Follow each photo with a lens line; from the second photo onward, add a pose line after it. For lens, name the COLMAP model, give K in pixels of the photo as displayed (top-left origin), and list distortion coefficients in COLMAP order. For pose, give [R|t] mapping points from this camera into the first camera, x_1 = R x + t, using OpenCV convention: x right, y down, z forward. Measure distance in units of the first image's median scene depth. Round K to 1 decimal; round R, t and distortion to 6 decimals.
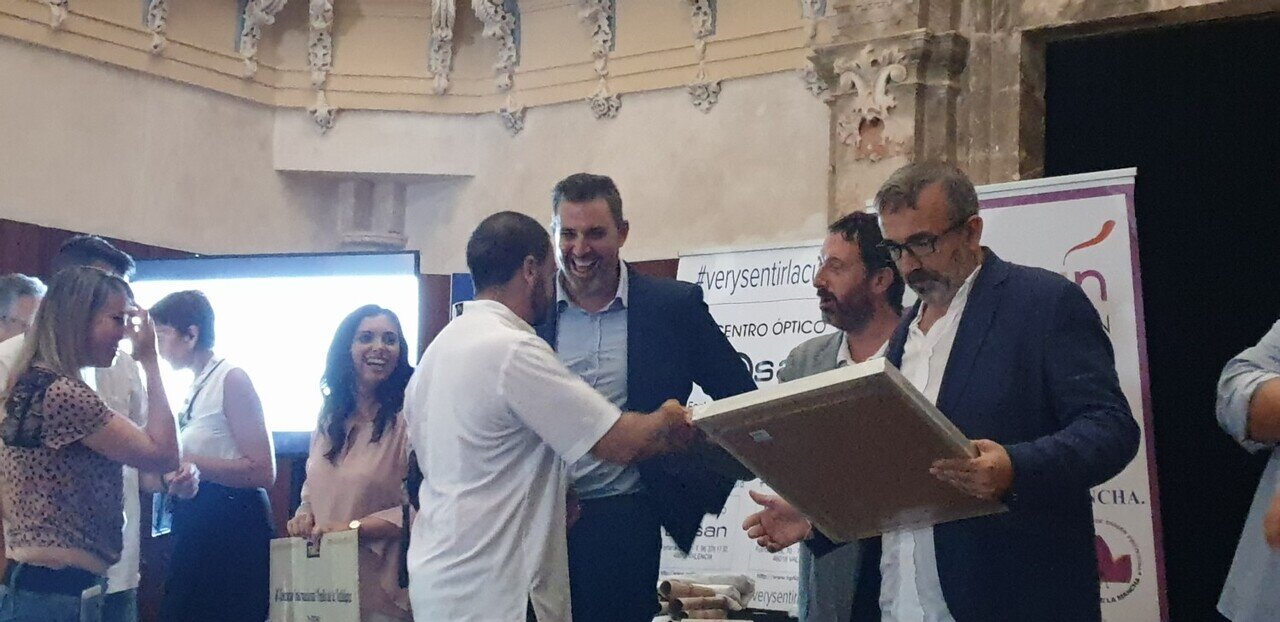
lens RADIAL K [[1900.9, 0, 635.2], [0, 1900.9, 312.5], [0, 0, 1]] dist [0.302867, -1.286550]
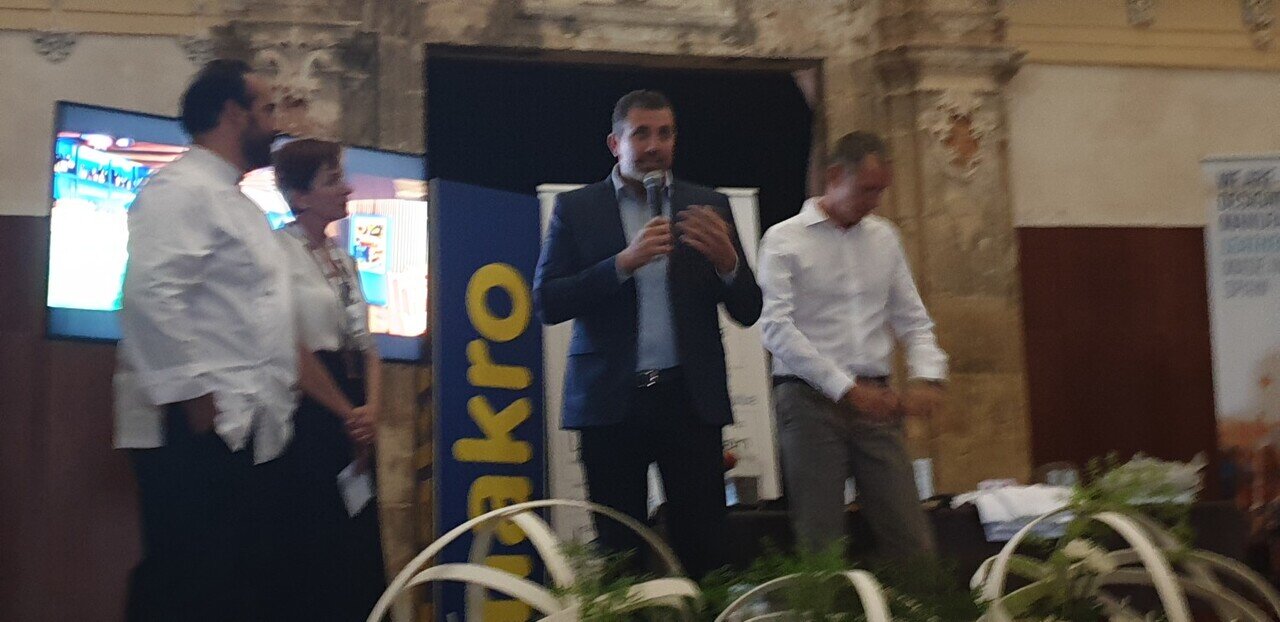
lens RADIAL K [[1887.3, 0, 640.7], [0, 1887.3, 310.0], [0, 0, 1]] dist [0.281051, -1.143937]
pose [[0.667965, 0.078752, 0.740014, -0.504780], [-0.041695, 0.996783, -0.068442, 0.074608], [-0.743023, 0.014863, 0.669100, 0.183821]]
